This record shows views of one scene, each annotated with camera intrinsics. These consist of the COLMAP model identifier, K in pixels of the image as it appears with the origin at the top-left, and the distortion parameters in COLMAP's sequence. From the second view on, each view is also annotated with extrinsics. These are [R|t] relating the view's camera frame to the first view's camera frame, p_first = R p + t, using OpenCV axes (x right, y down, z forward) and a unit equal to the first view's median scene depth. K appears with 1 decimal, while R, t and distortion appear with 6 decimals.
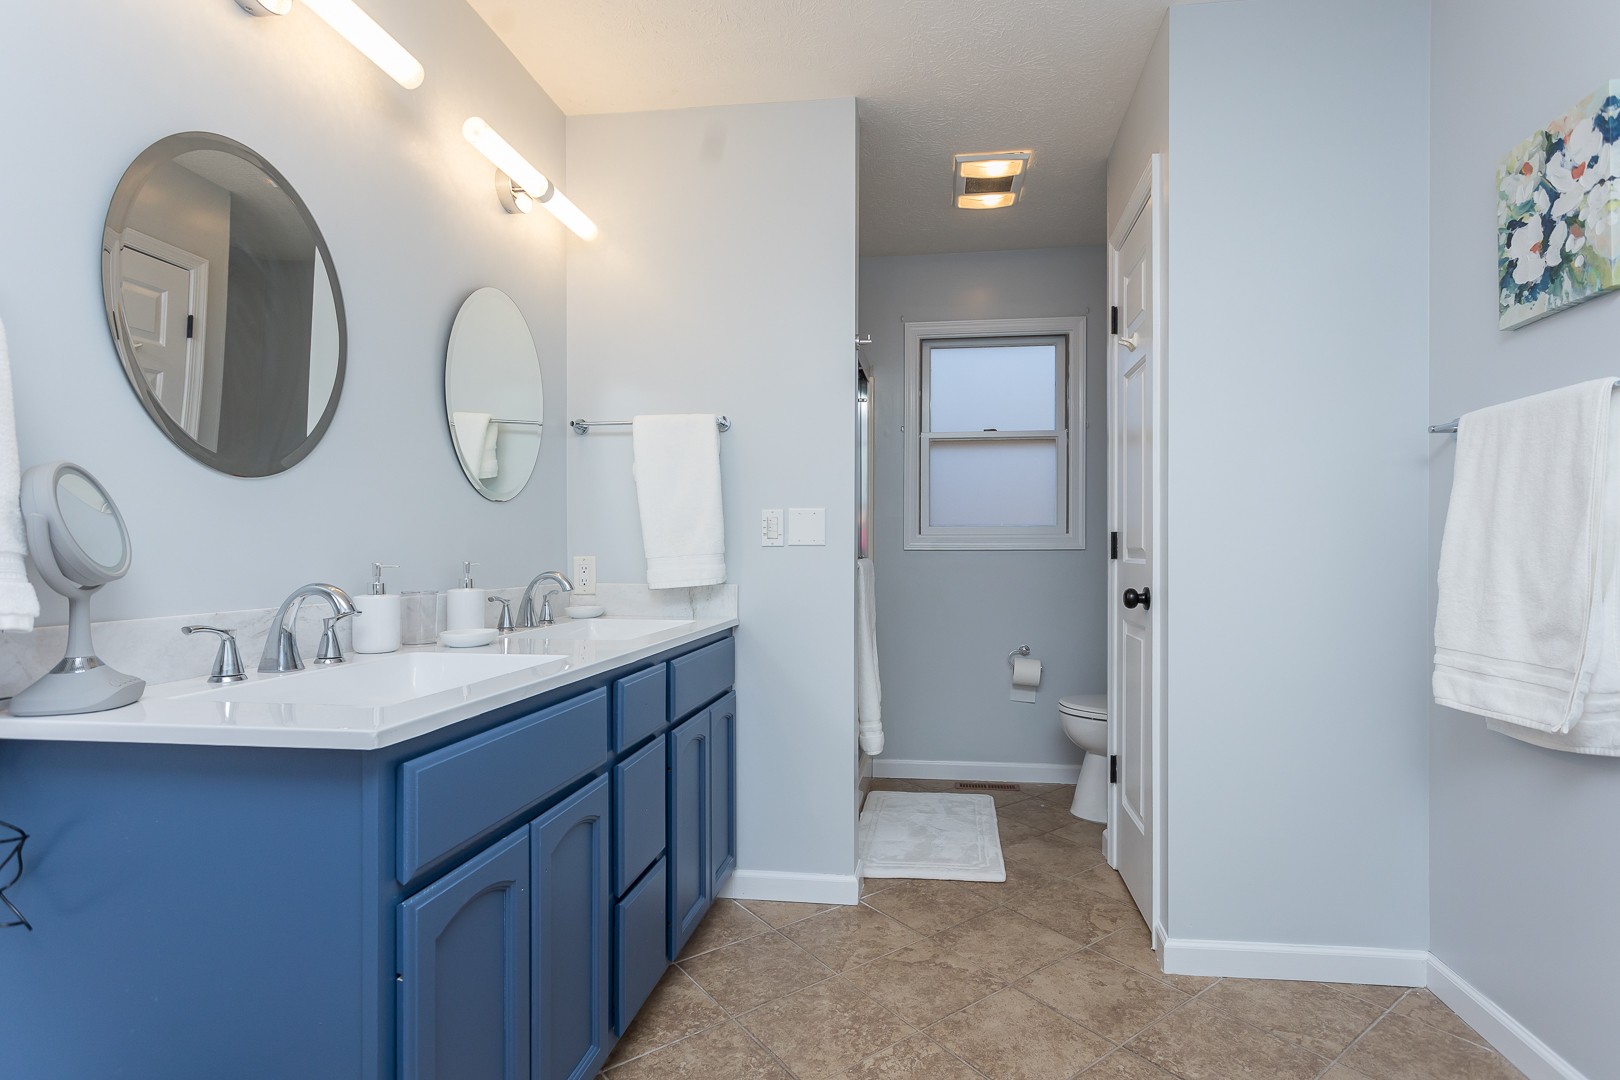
lens RADIAL K [[779.7, 0, 813.7], [0, 779.7, 548.6], [0, 0, 1]] dist [0.002020, 0.000365]
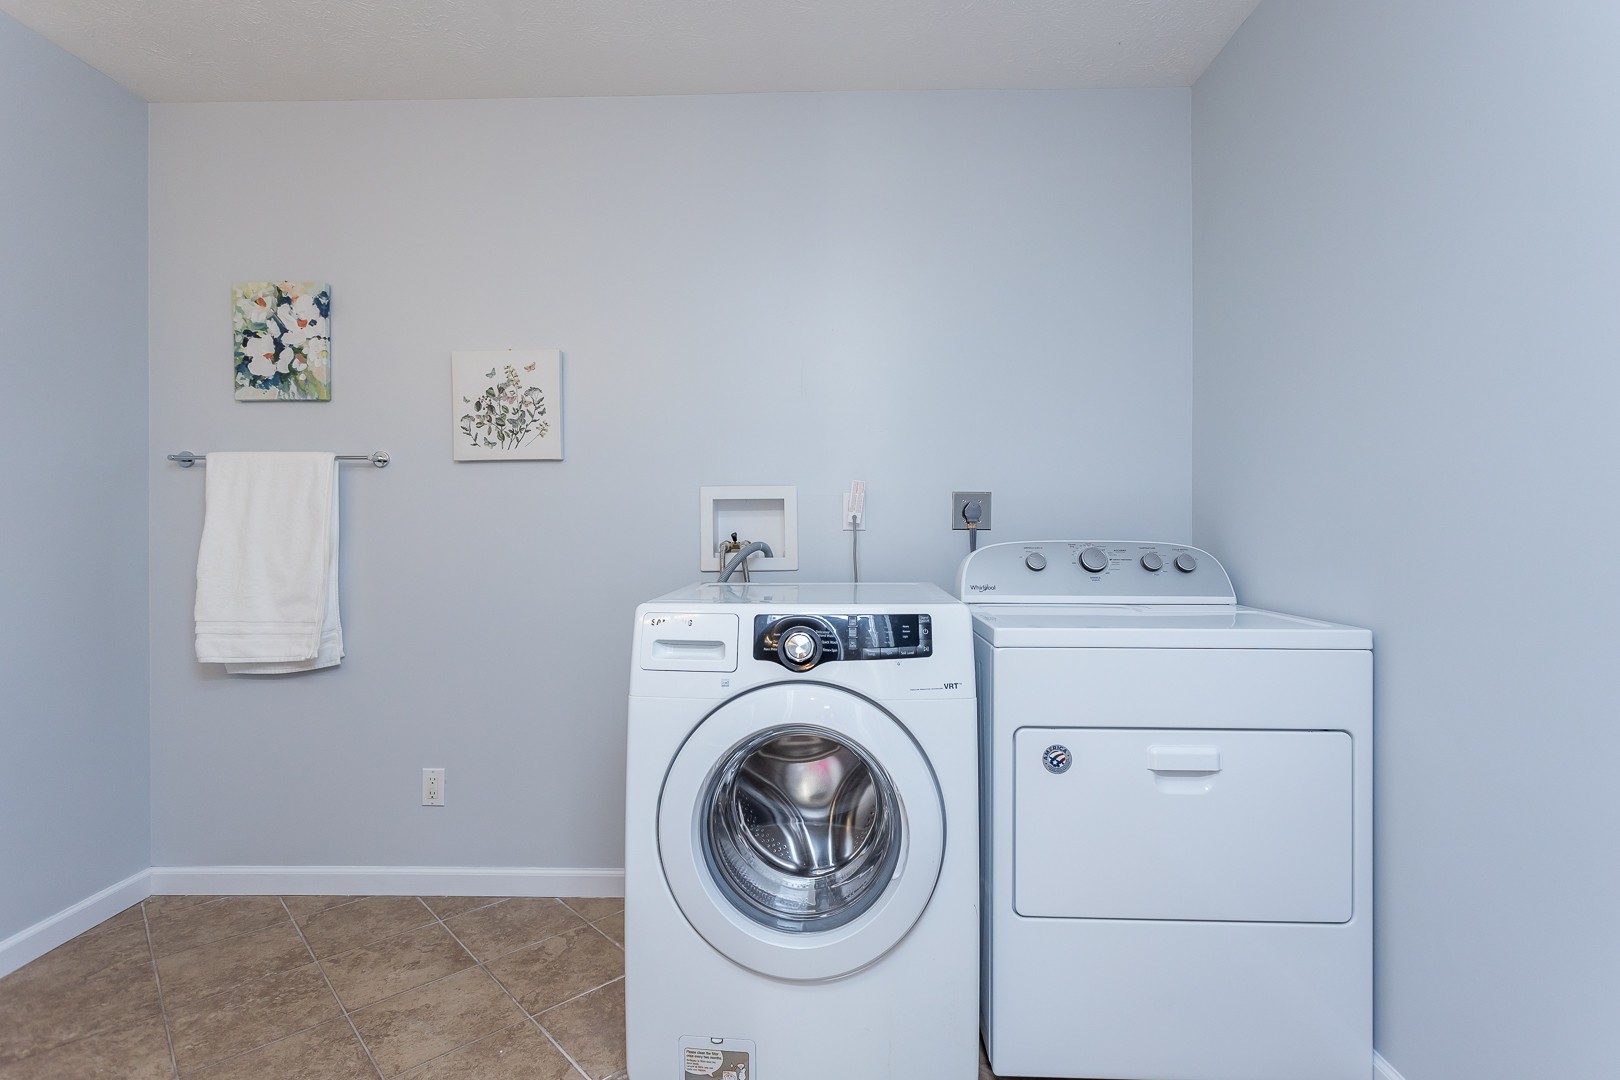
lens RADIAL K [[779.7, 0, 810.7], [0, 779.7, 540.0], [0, 0, 1]] dist [0.002020, 0.000365]
pose [[-0.115104, -0.000789, 0.993353, -0.742527], [0.003057, 0.999995, 0.001149, -0.015564], [-0.993349, 0.003169, -0.115101, 0.103233]]
